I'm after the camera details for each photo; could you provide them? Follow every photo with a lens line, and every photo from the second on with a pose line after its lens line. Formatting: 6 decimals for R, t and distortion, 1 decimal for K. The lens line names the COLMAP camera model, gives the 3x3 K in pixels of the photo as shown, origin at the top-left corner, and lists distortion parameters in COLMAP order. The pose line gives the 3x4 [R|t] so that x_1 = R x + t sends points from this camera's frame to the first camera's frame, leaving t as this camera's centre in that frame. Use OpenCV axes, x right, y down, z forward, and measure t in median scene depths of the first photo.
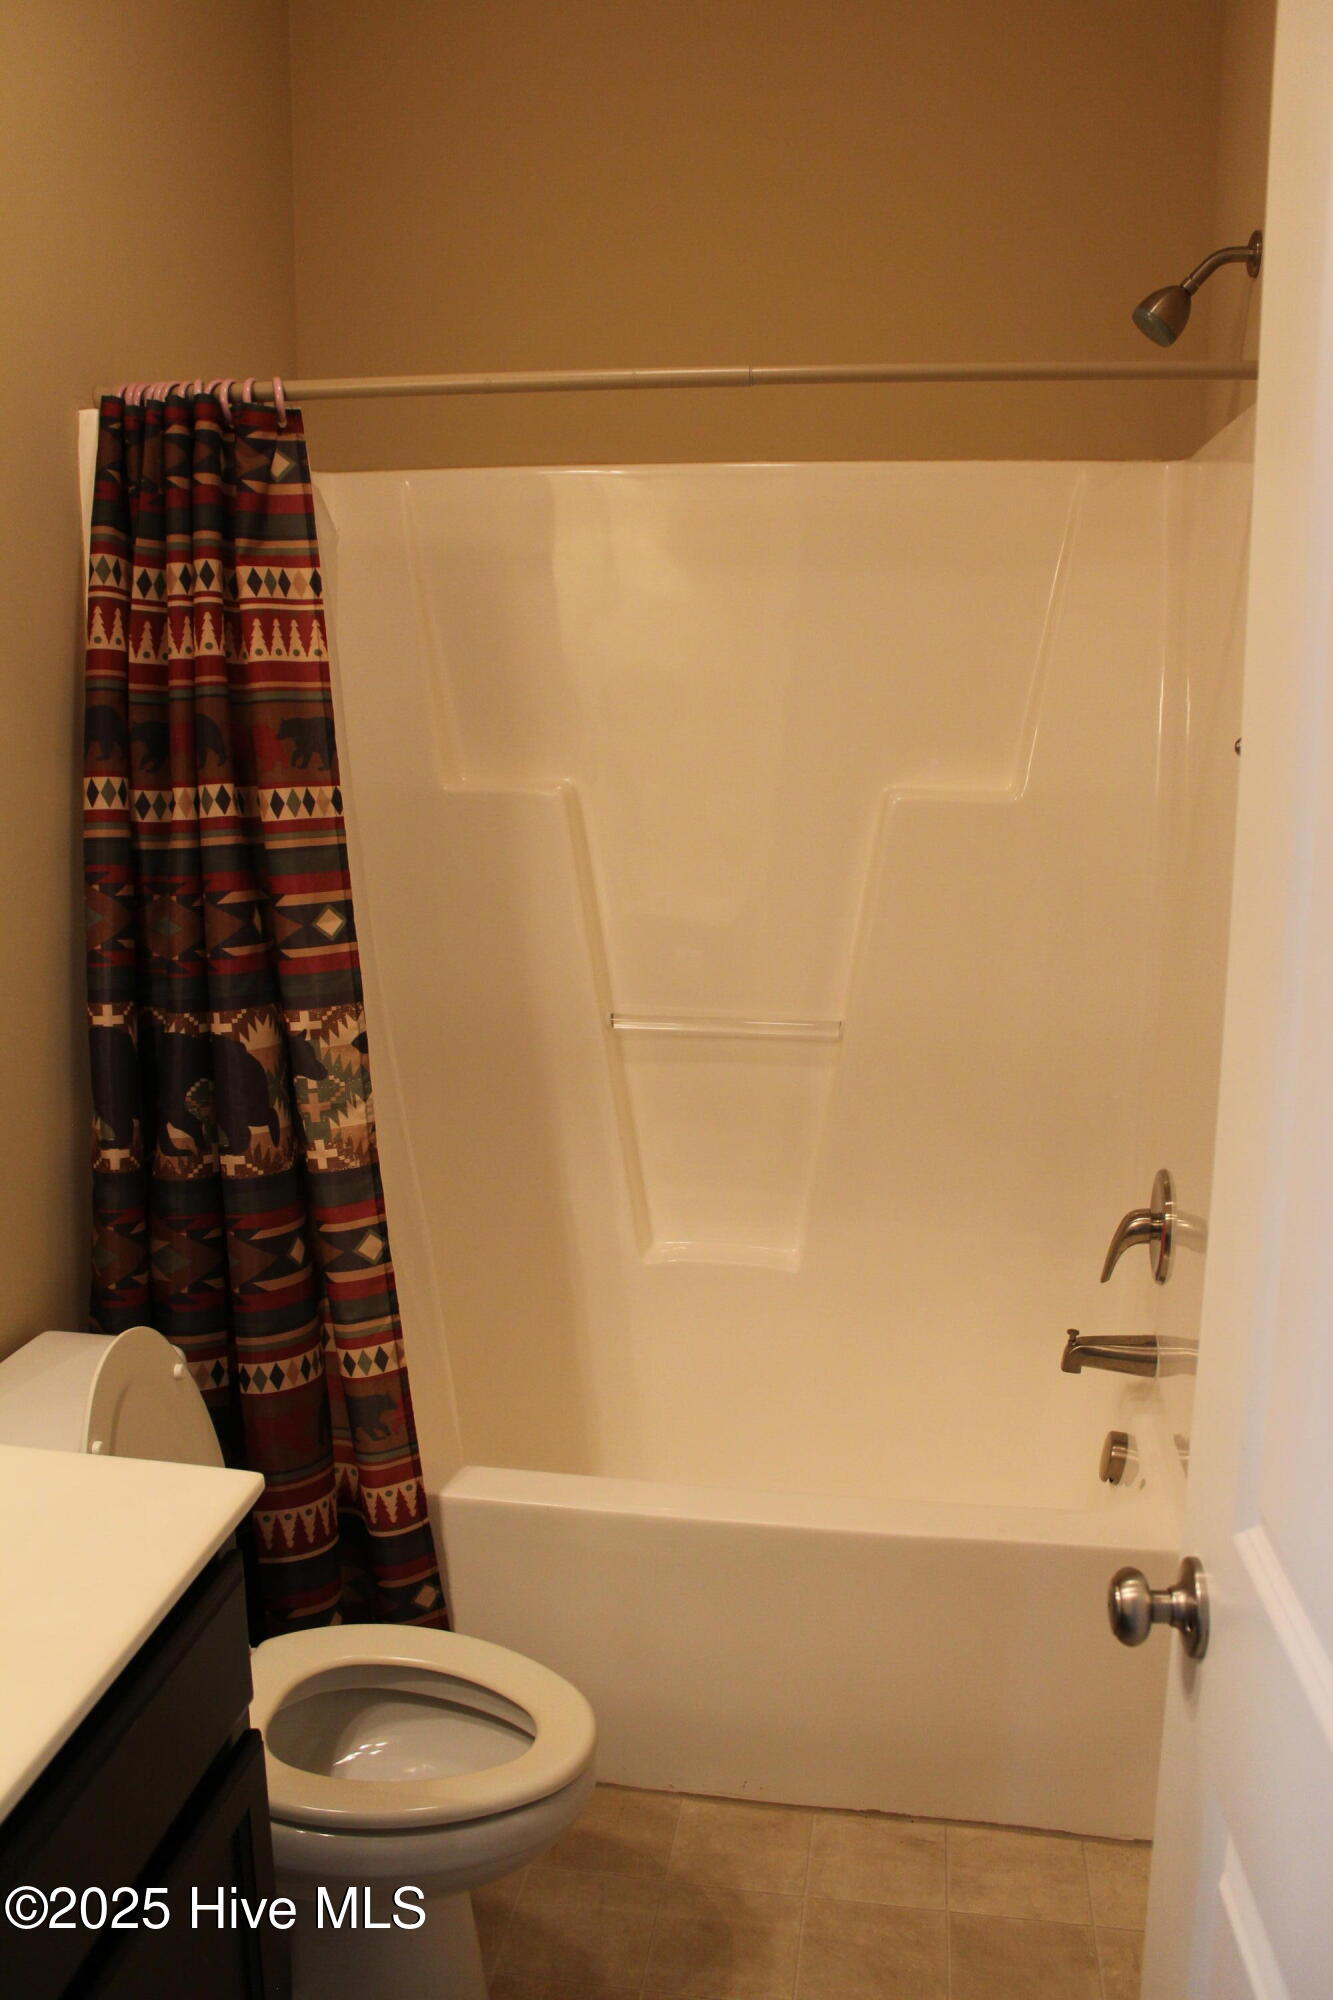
lens RADIAL K [[1671.3, 0, 666.5], [0, 1671.3, 1000.0], [0, 0, 1]] dist [-0.160814, 0.139500]
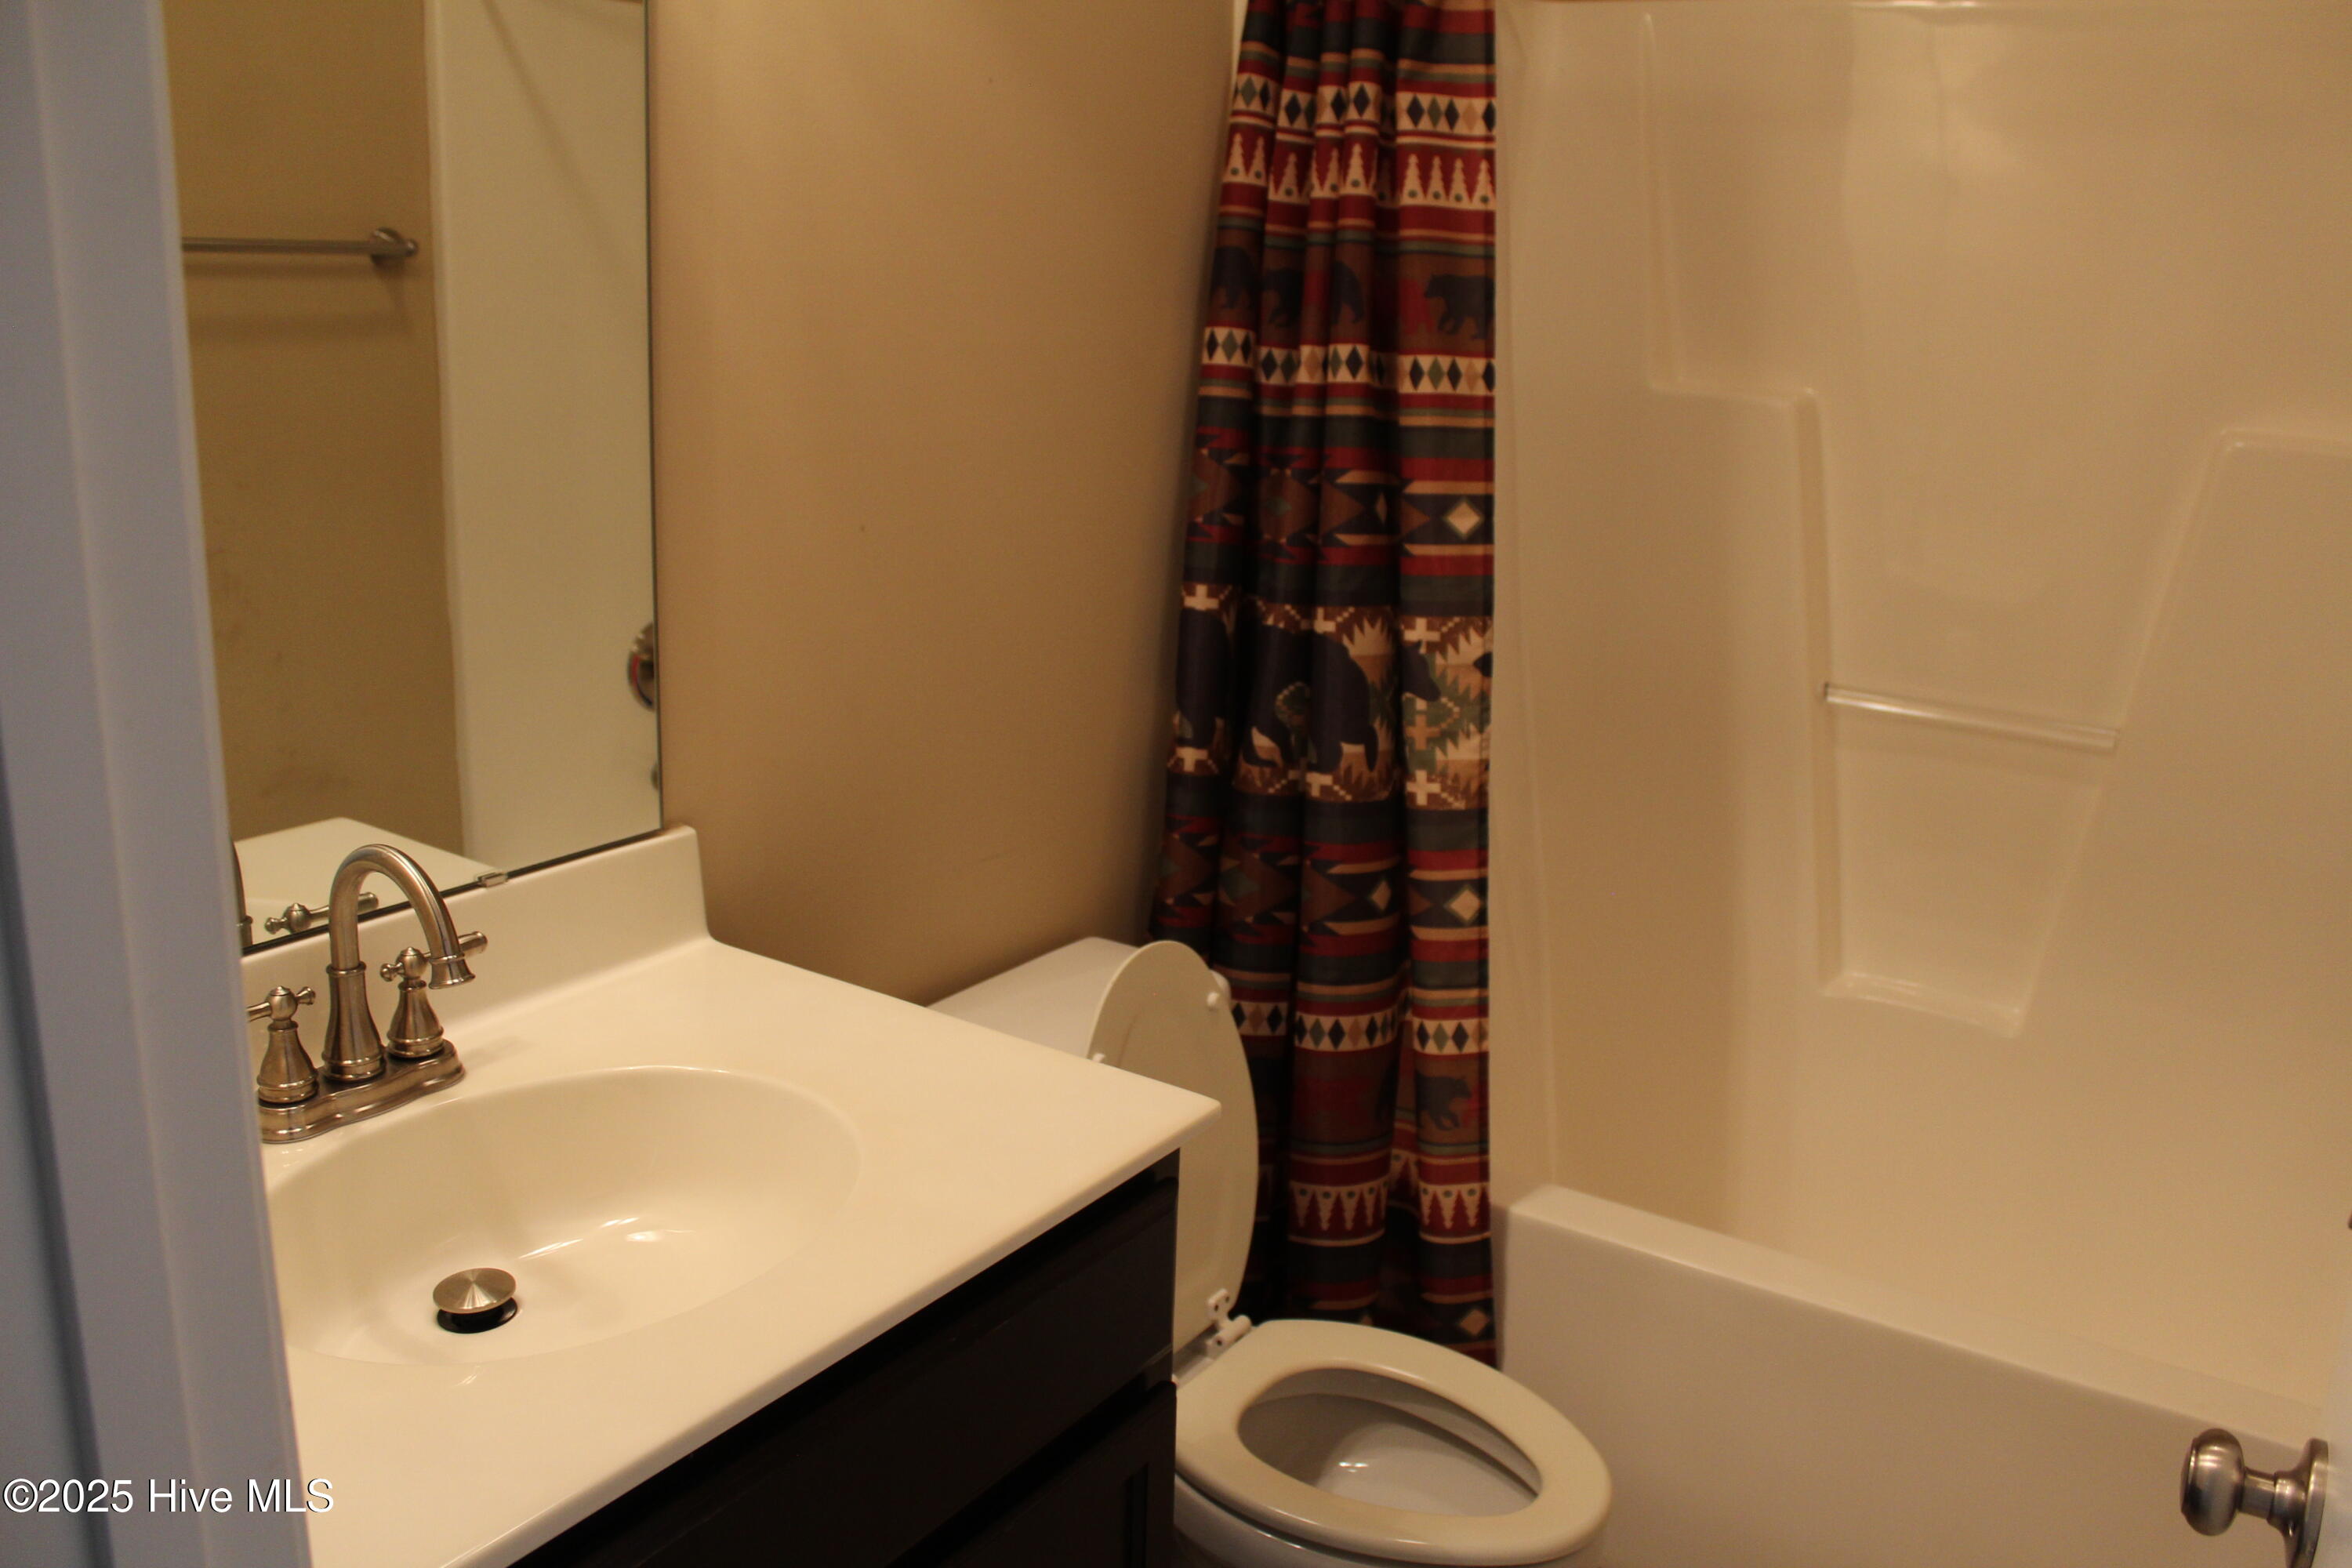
lens RADIAL K [[1965.4, 0, 1202.2], [0, 1965.4, 790.9], [0, 0, 1]] dist [-0.160814, 0.139500]
pose [[0.911354, 0.140223, -0.387002, 0.083902], [-0.117471, 0.989688, 0.081961, 0.025591], [0.394504, -0.029234, 0.918429, 0.023241]]
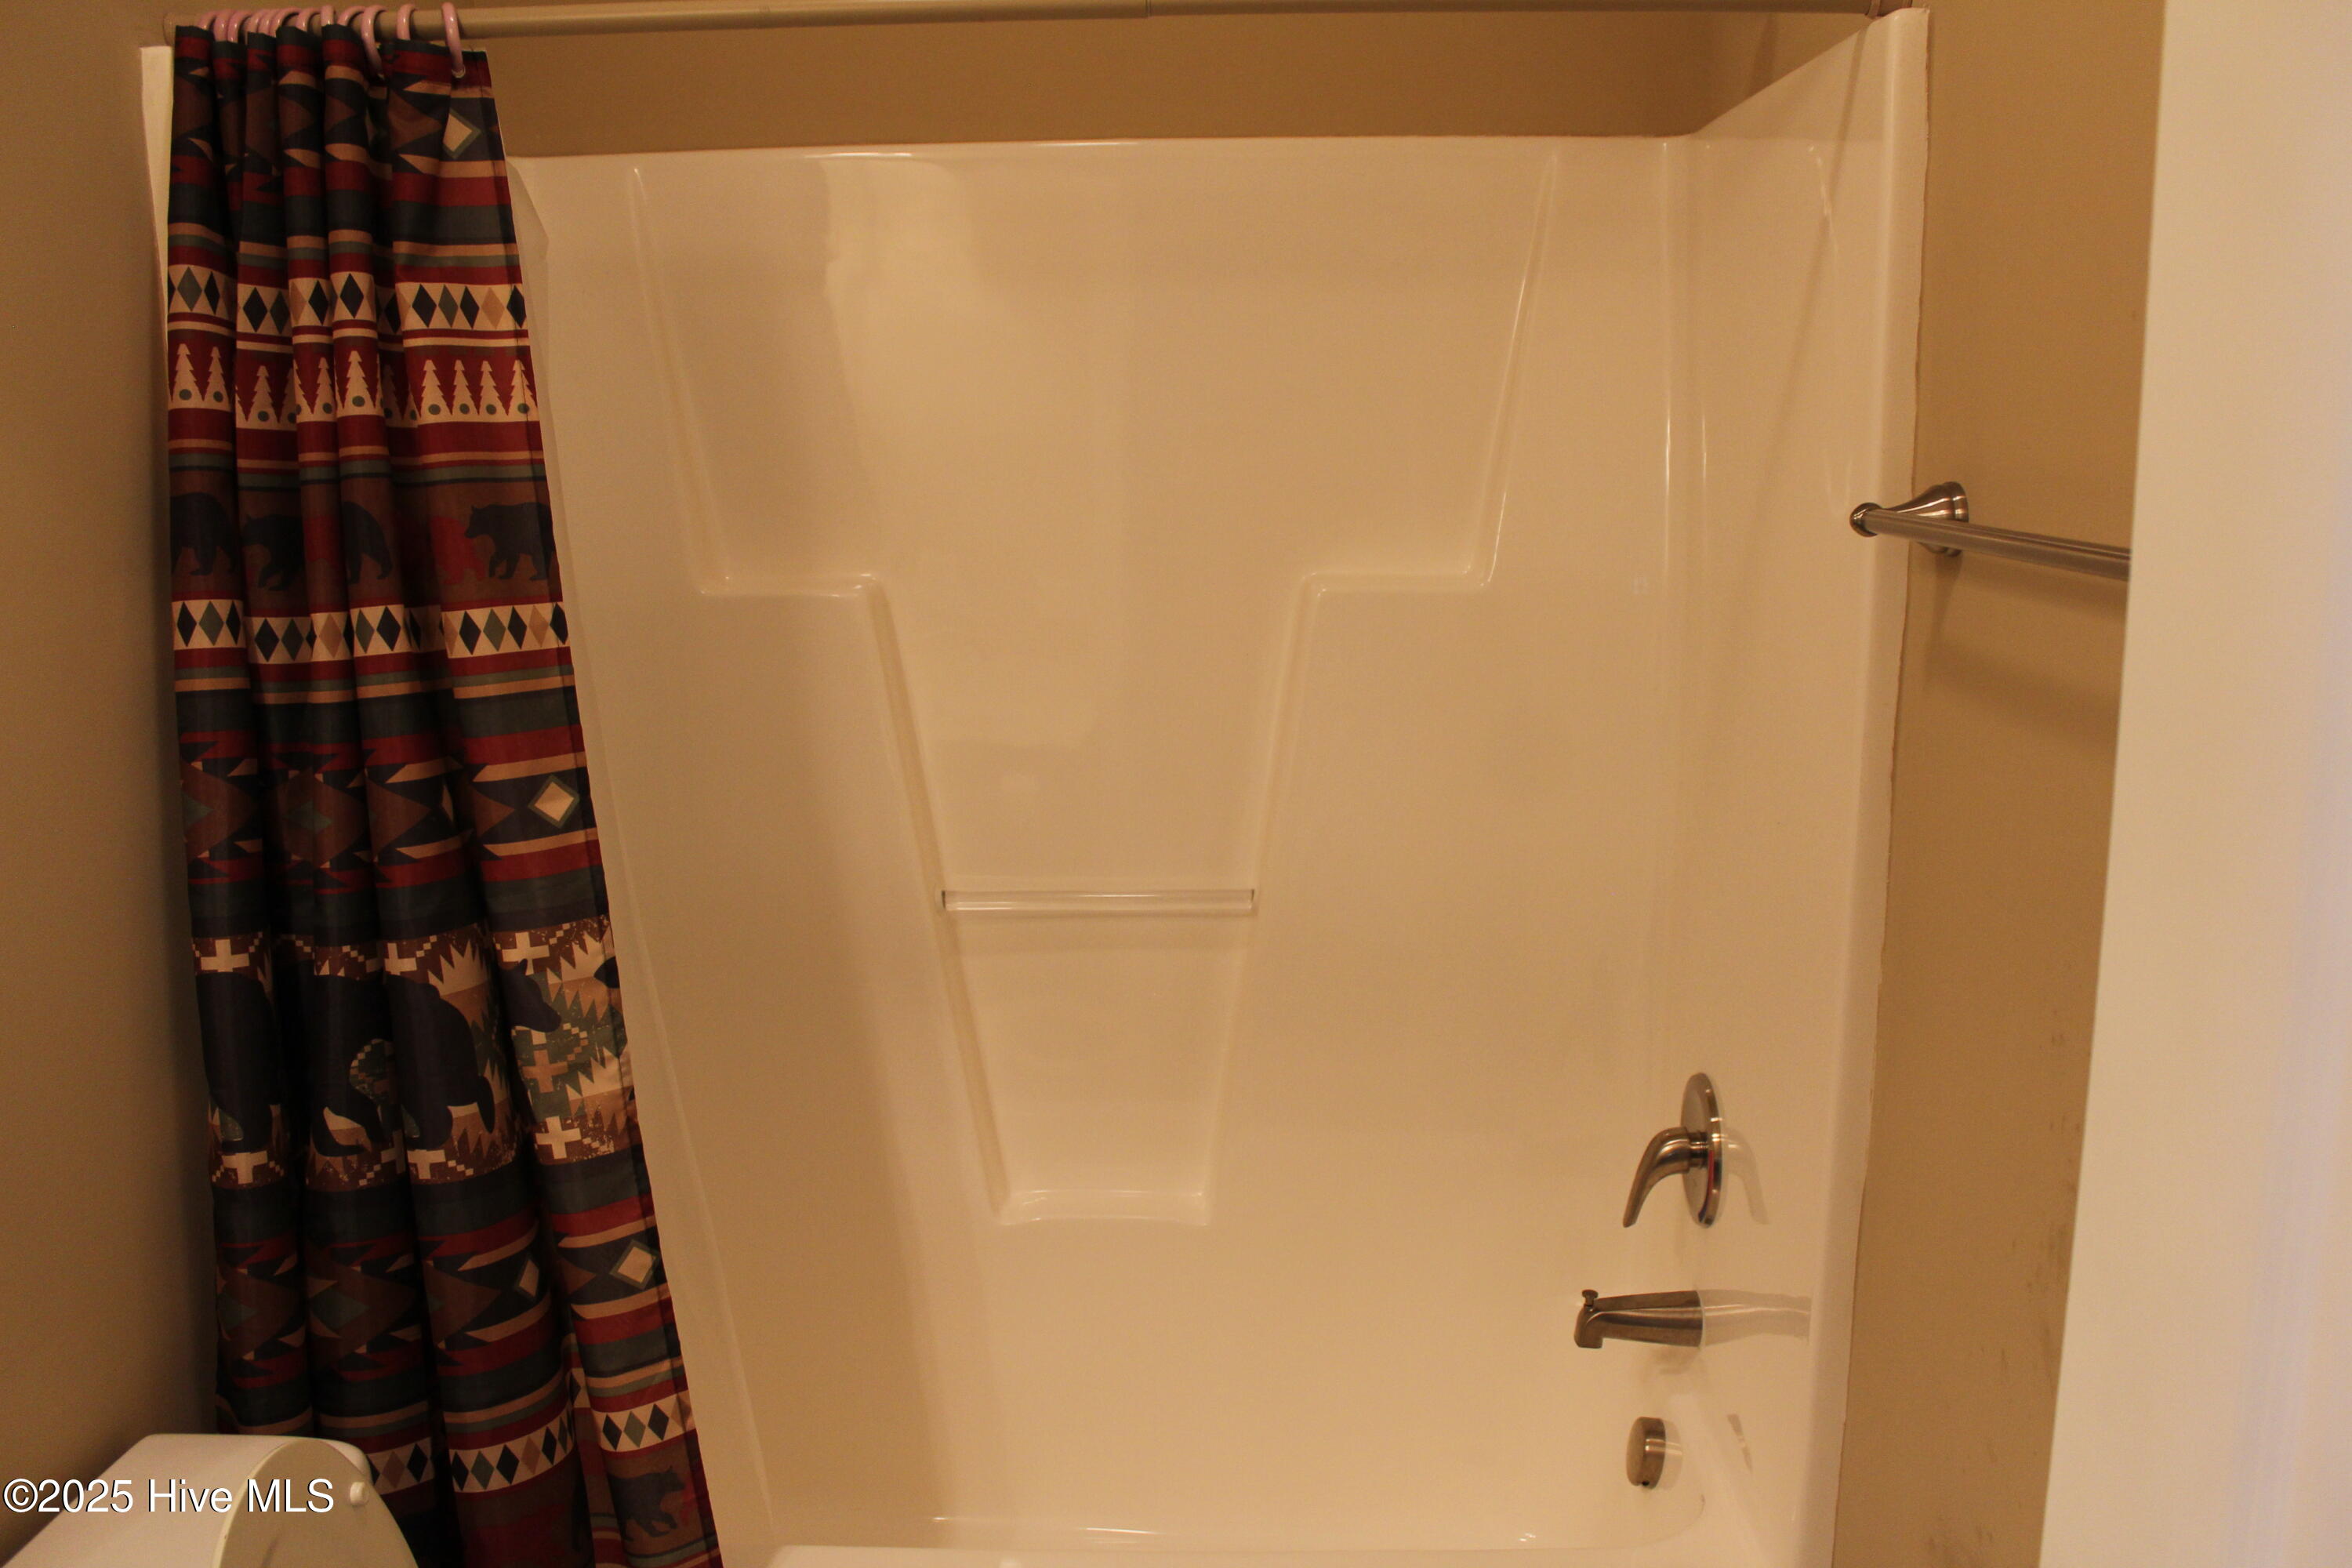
lens RADIAL K [[1965.4, 0, 1202.2], [0, 1965.4, 790.9], [0, 0, 1]] dist [-0.160814, 0.139500]
pose [[0.990069, -0.039624, 0.134885, -0.046476], [0.040617, 0.999164, -0.004617, -0.037324], [-0.134590, 0.010050, 0.990850, 0.175549]]
